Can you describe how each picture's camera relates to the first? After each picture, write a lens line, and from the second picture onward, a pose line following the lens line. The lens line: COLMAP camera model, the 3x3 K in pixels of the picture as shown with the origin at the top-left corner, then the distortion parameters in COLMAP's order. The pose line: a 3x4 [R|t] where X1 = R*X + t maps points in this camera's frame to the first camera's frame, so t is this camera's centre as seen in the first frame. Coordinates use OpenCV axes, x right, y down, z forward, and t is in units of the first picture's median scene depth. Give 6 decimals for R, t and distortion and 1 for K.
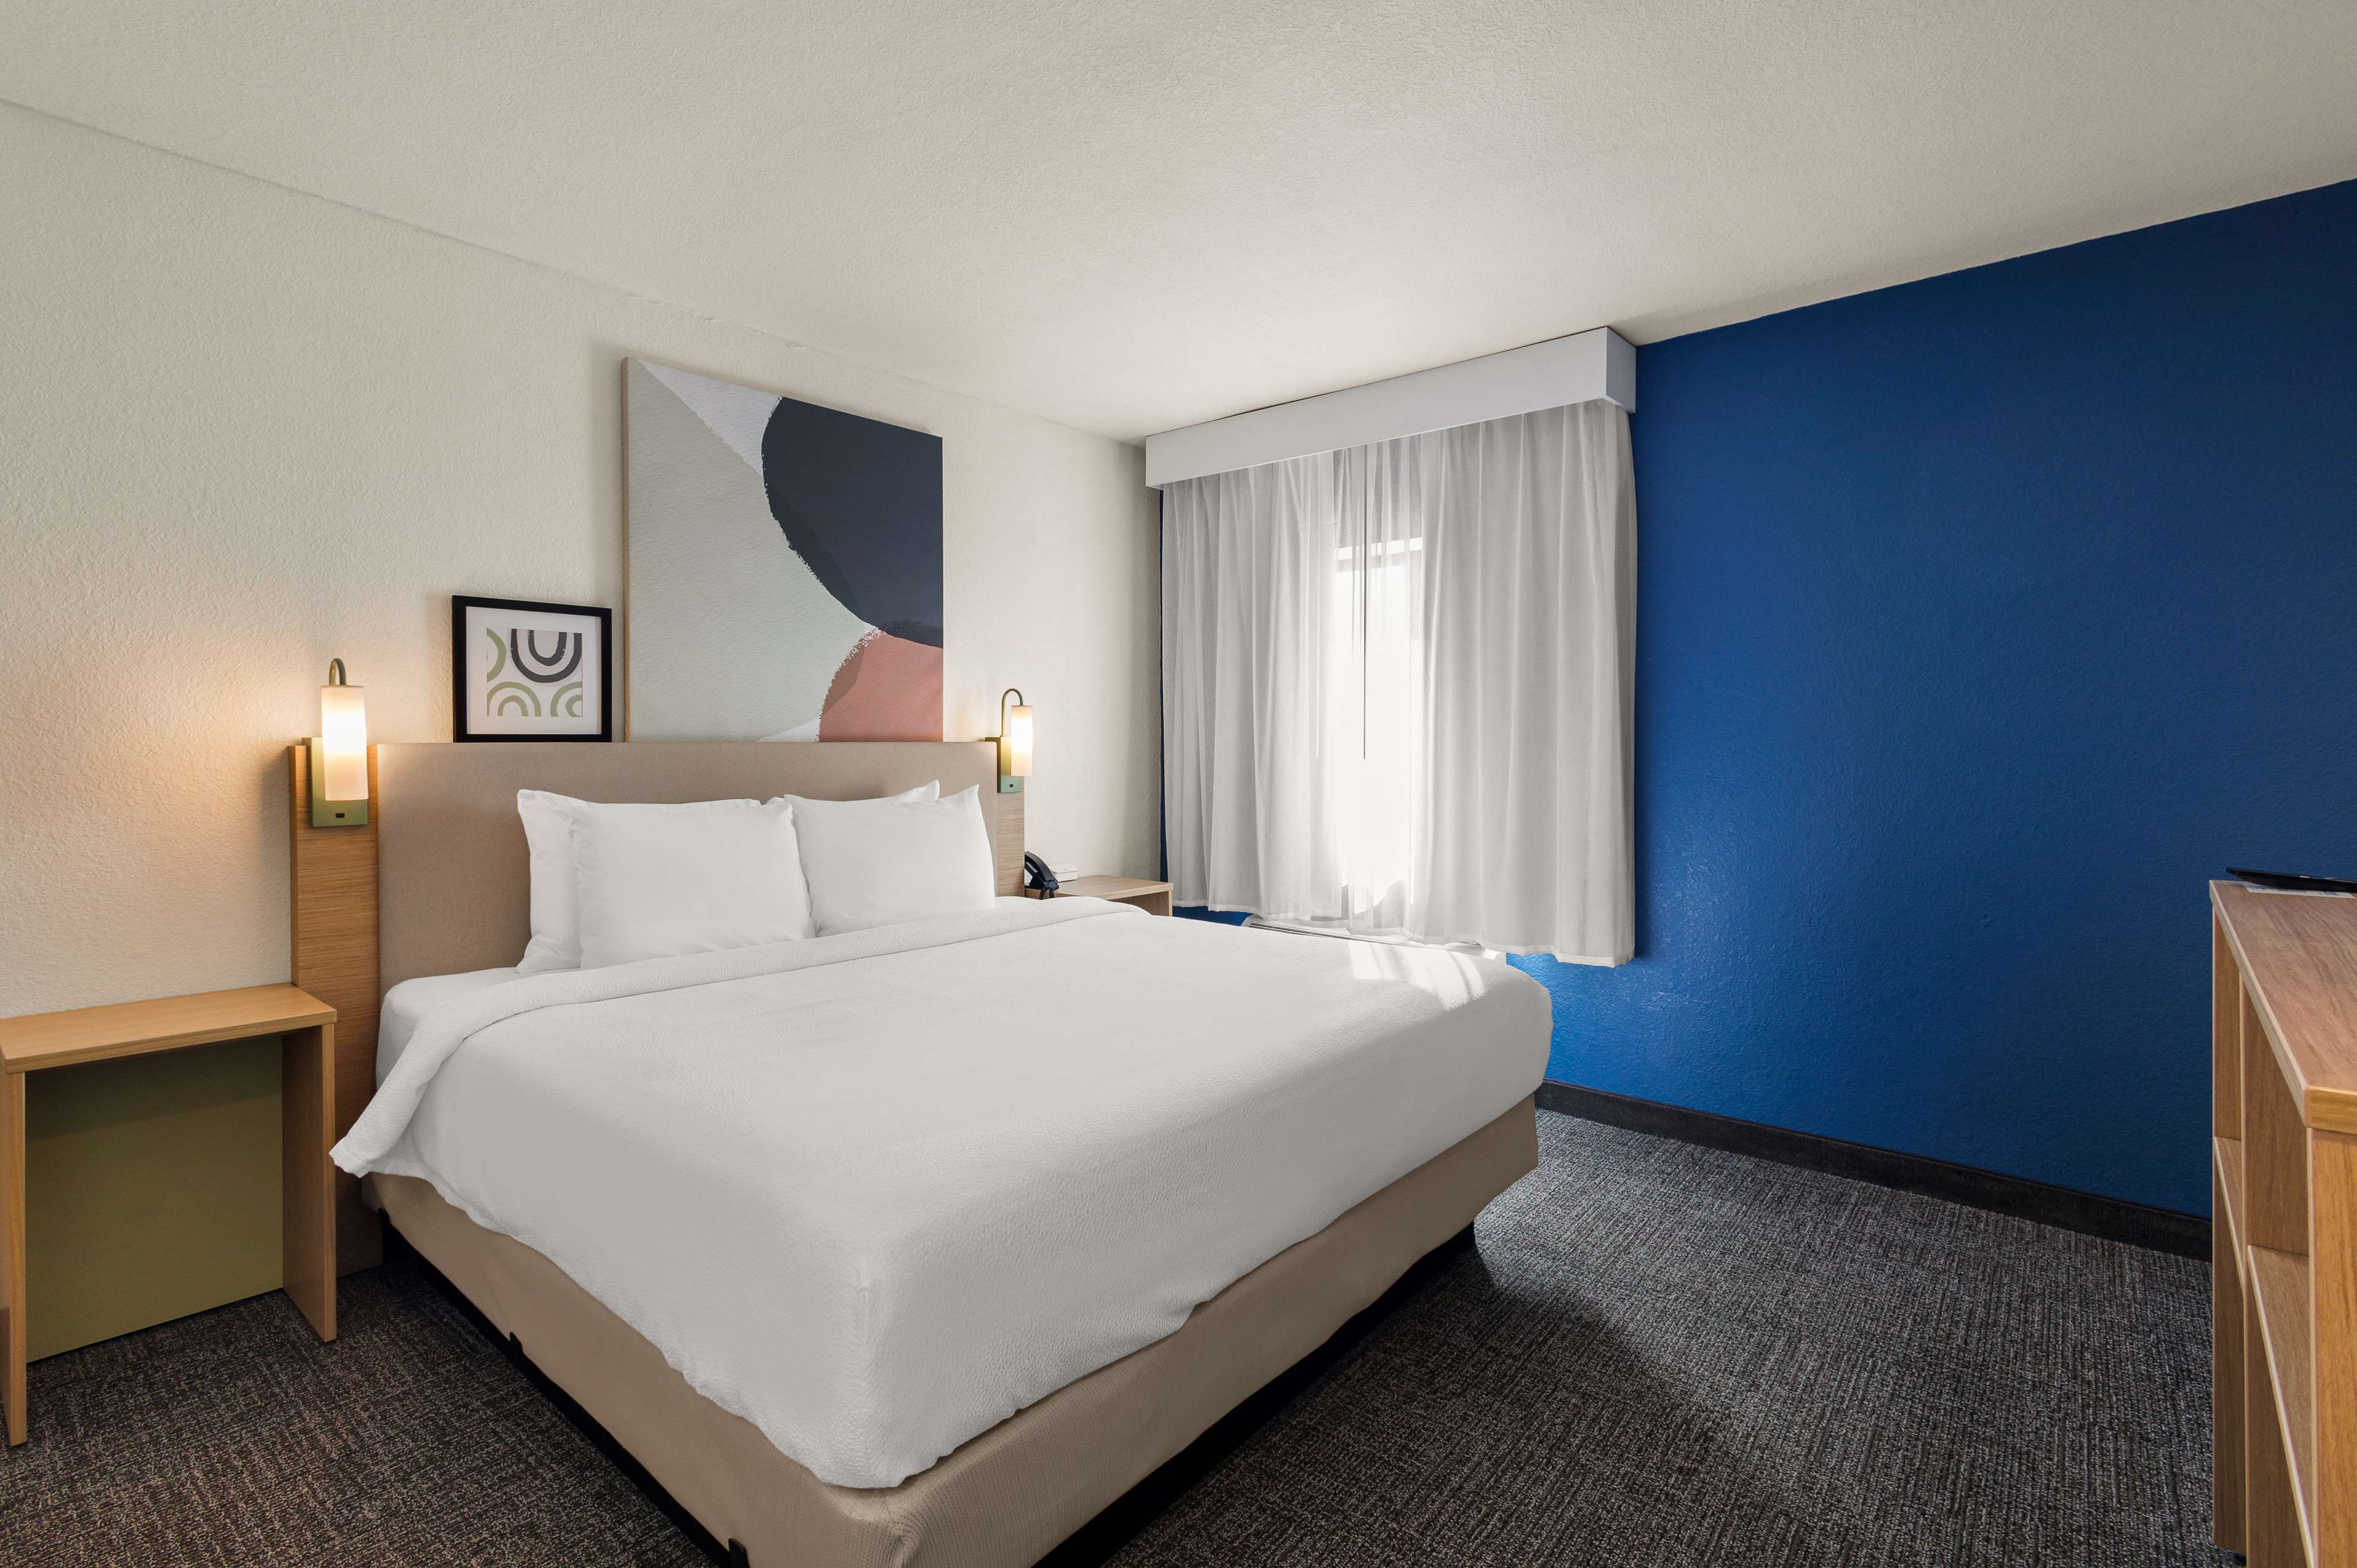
lens RADIAL K [[1103.5, 0, 1182.7], [0, 1103.5, 775.3], [0, 0, 1]] dist [0.002103, -0.000534]
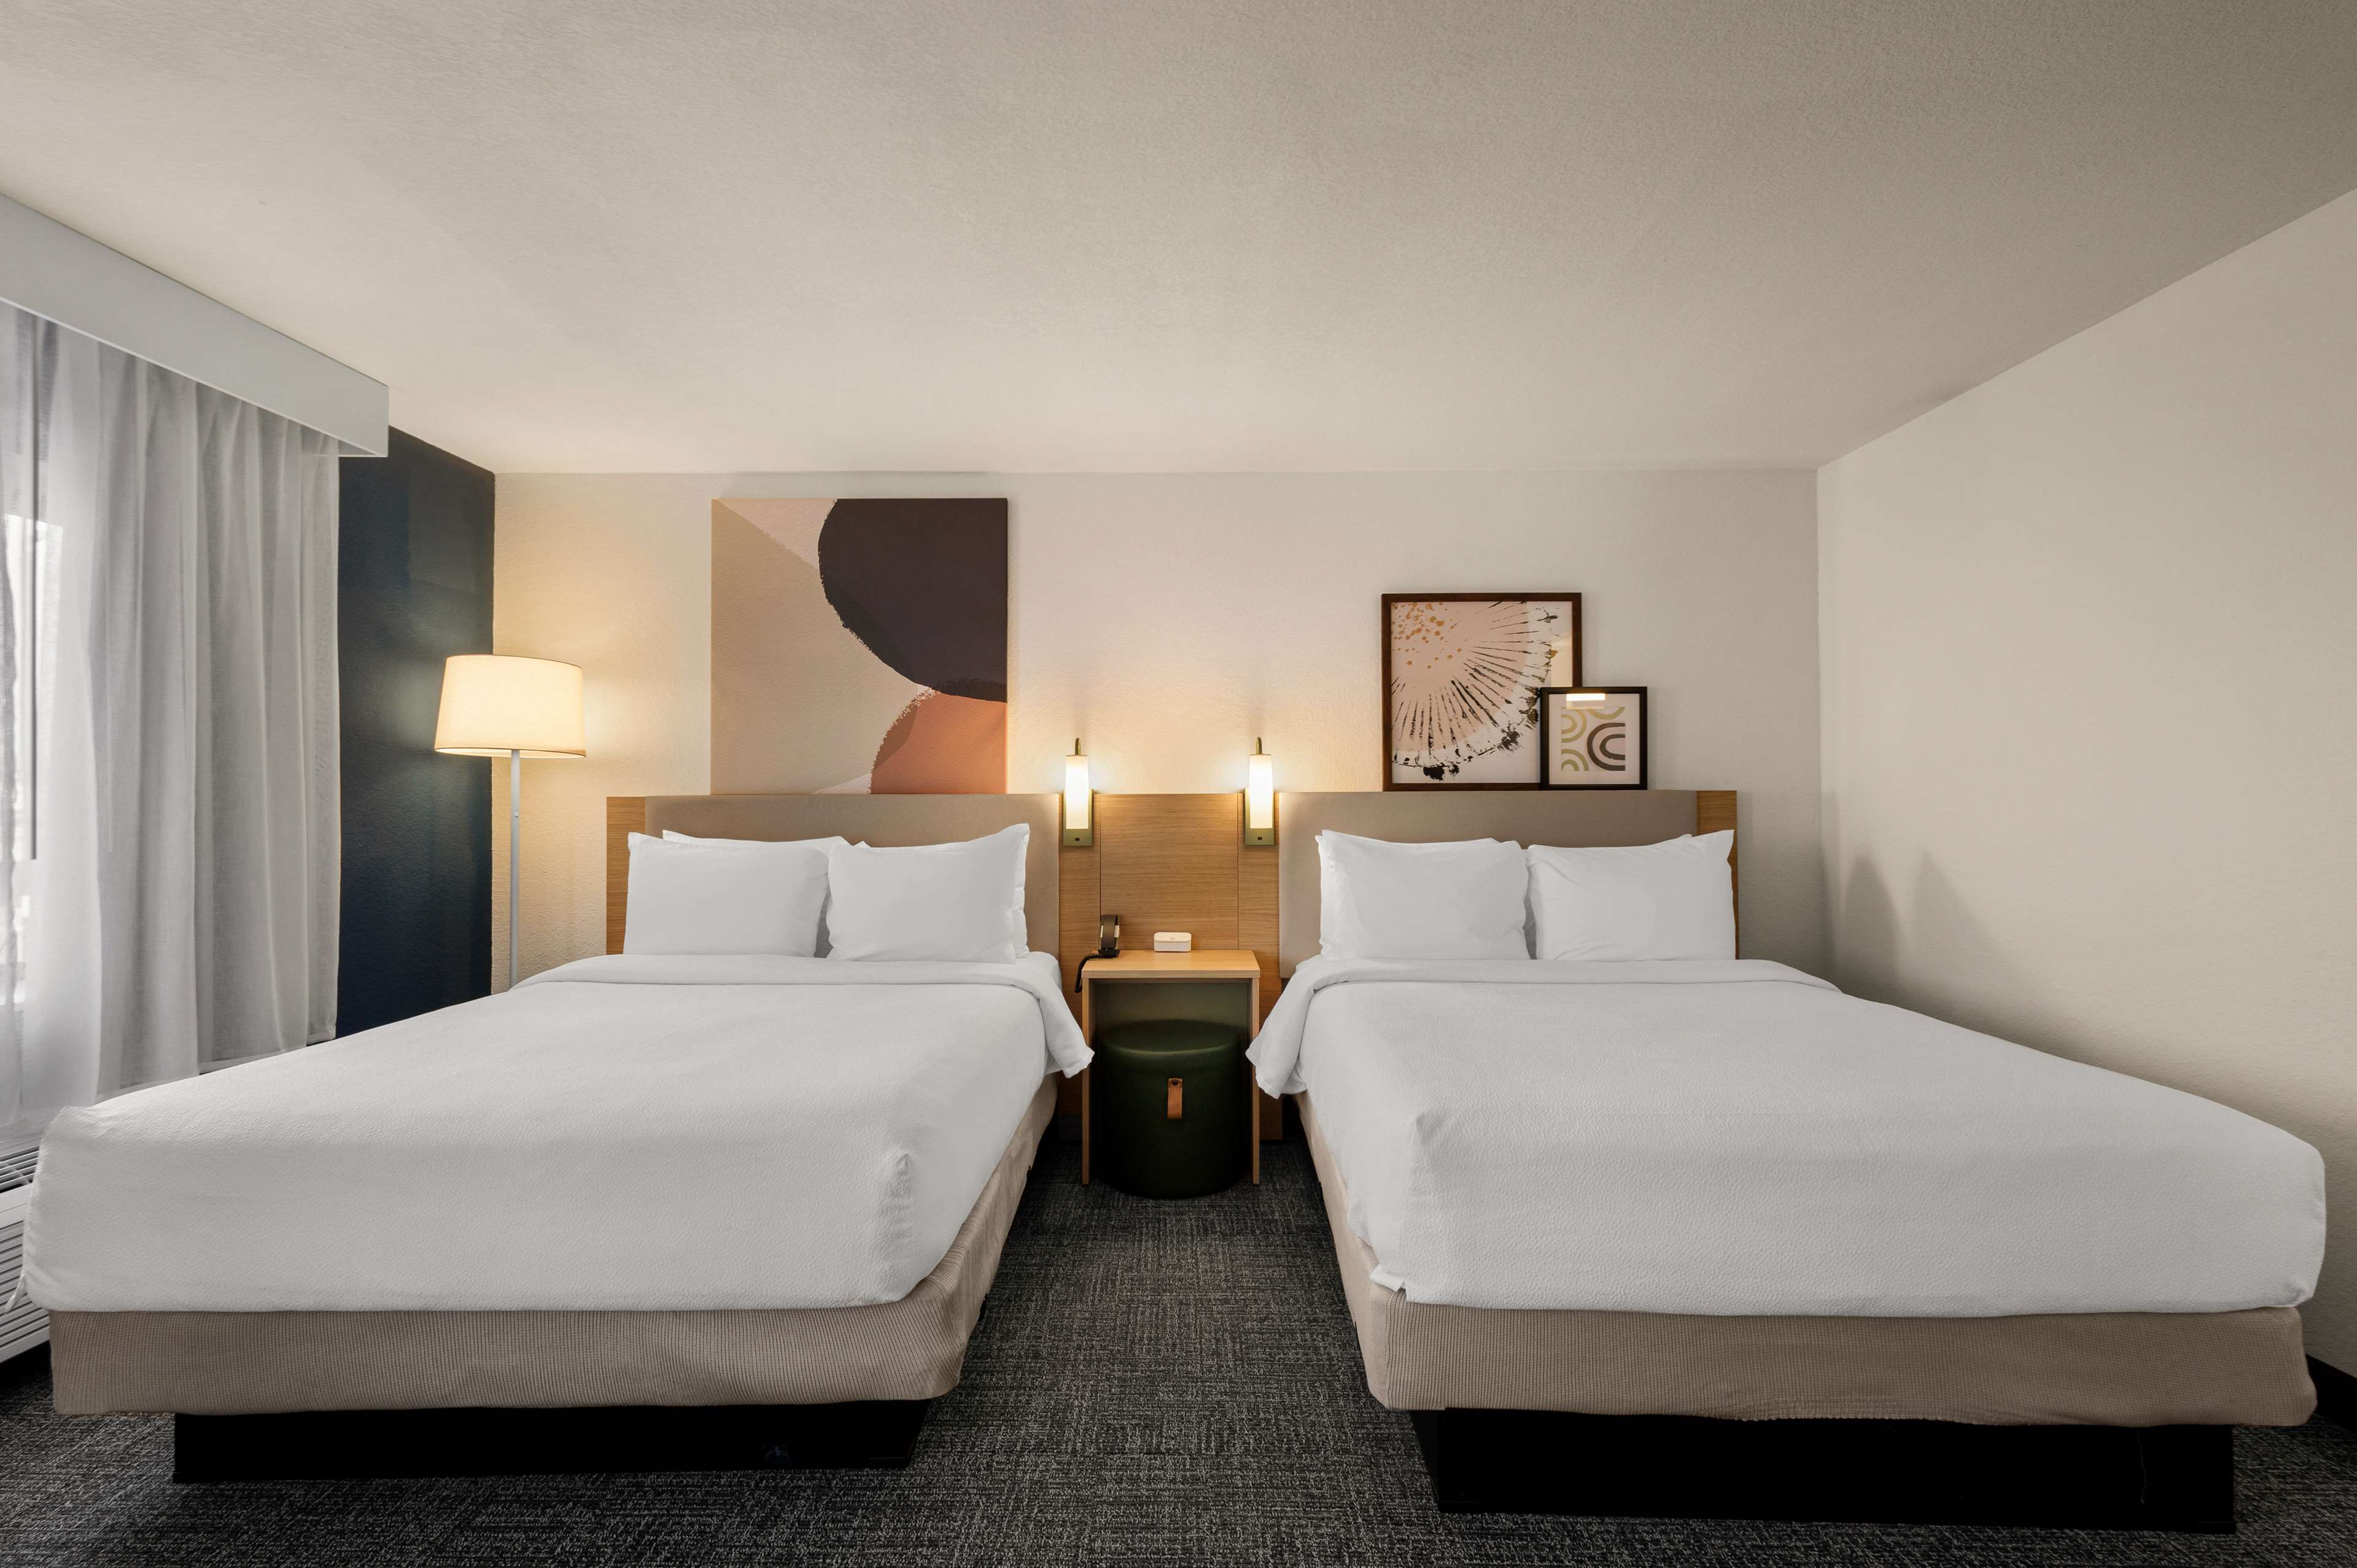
lens RADIAL K [[1103.5, 0, 1184.1], [0, 1103.5, 779.1], [0, 0, 1]] dist [0.002103, -0.000534]
pose [[0.637490, 0.019573, -0.770210, 0.739603], [-0.021291, 0.999743, 0.007784, -0.059635], [0.770164, 0.011436, 0.637743, 0.514572]]
